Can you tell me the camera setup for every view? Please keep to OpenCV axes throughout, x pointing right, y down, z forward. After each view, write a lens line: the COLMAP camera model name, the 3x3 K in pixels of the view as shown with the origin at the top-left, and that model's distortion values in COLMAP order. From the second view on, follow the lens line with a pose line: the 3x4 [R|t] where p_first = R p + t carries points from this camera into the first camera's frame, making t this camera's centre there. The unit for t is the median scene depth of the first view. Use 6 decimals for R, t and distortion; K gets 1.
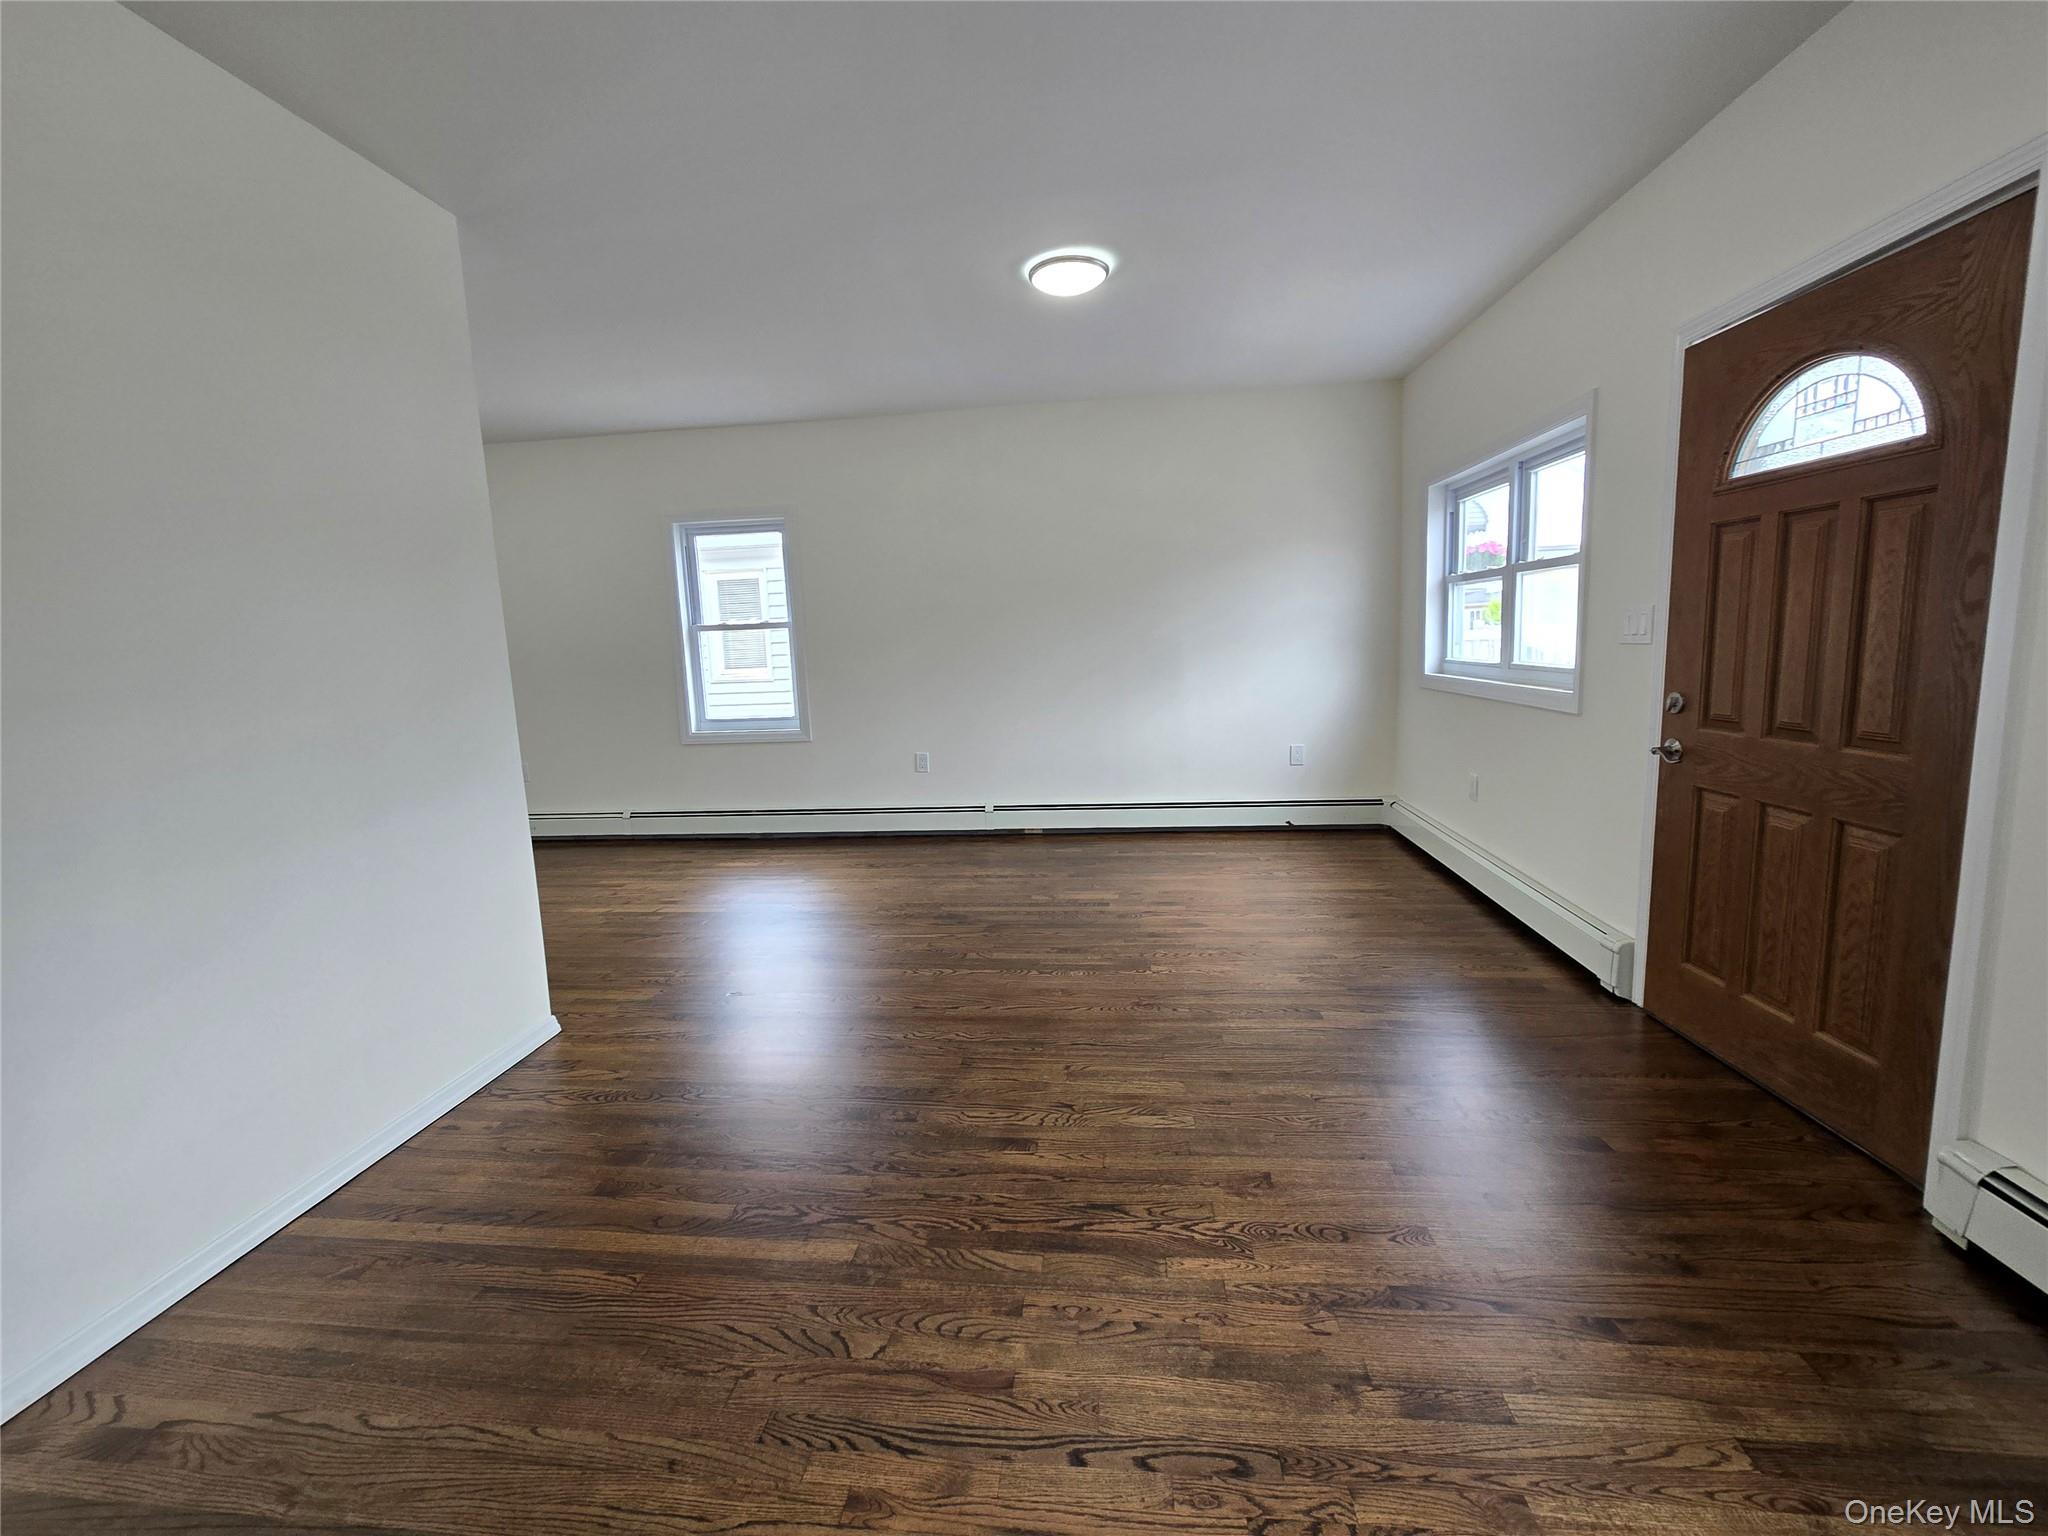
lens RADIAL K [[844.7, 0, 1038.8], [0, 844.7, 744.3], [0, 0, 1]] dist [0.001076, -0.000325]
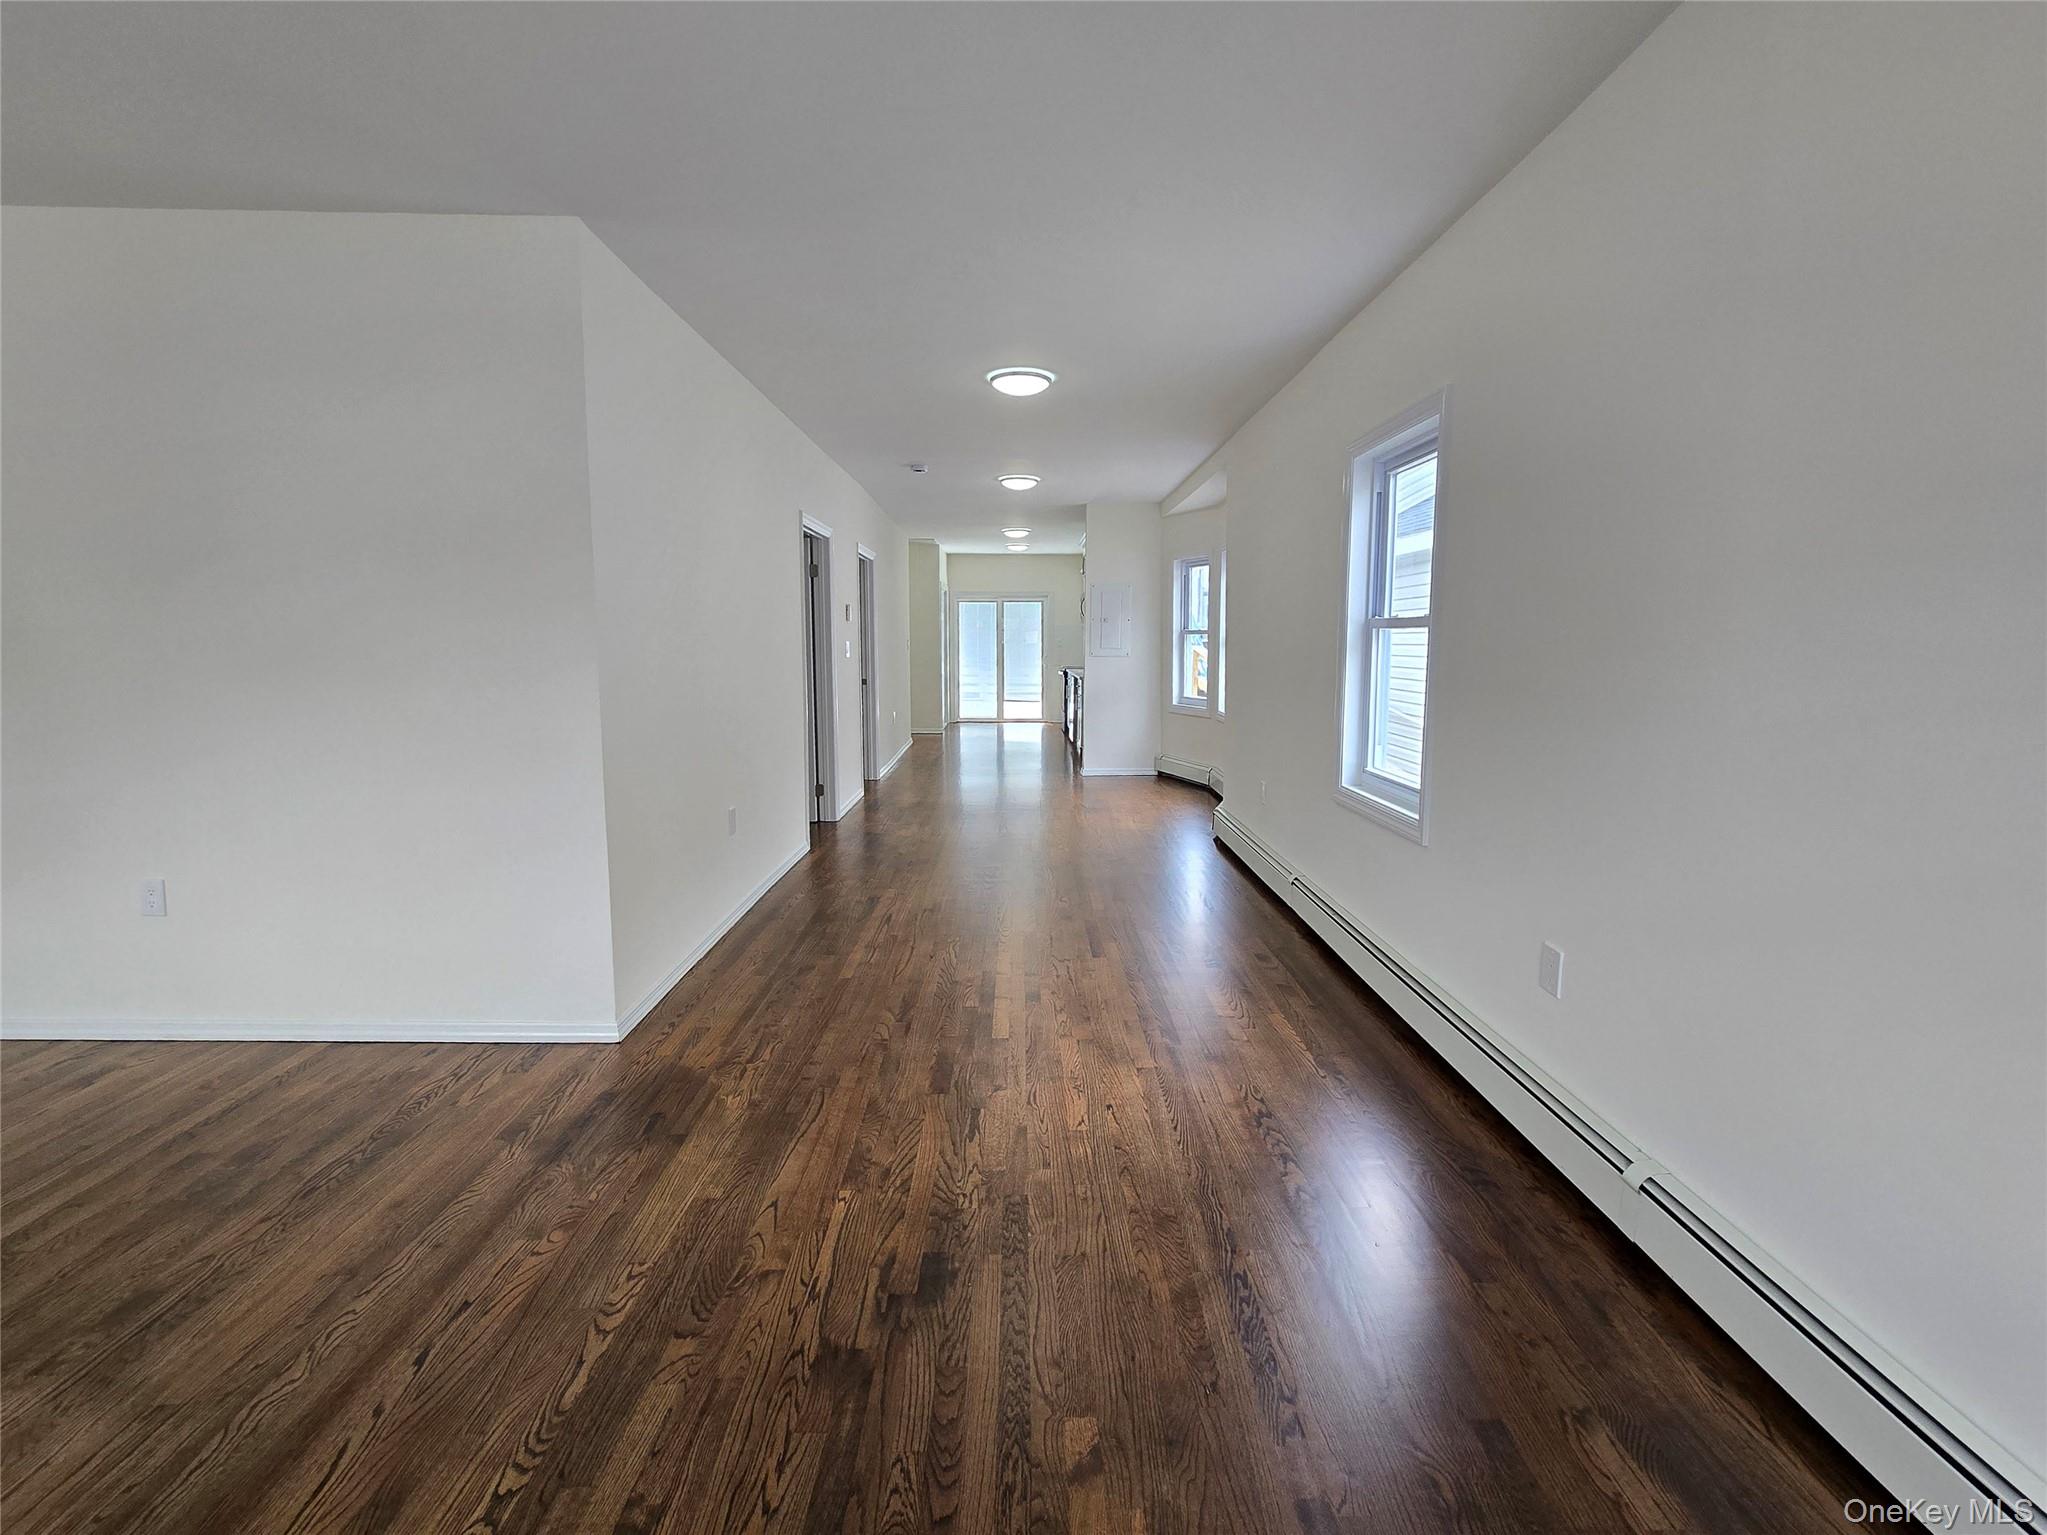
lens RADIAL K [[888.6, 0, 1024.7], [0, 888.6, 745.7], [0, 0, 1]] dist [0.003092, 0.000763]
pose [[0.097968, 0.150196, -0.983790, 0.400627], [-0.131063, 0.981883, 0.136854, -0.182005], [0.986522, 0.115531, 0.115879, 1.164560]]
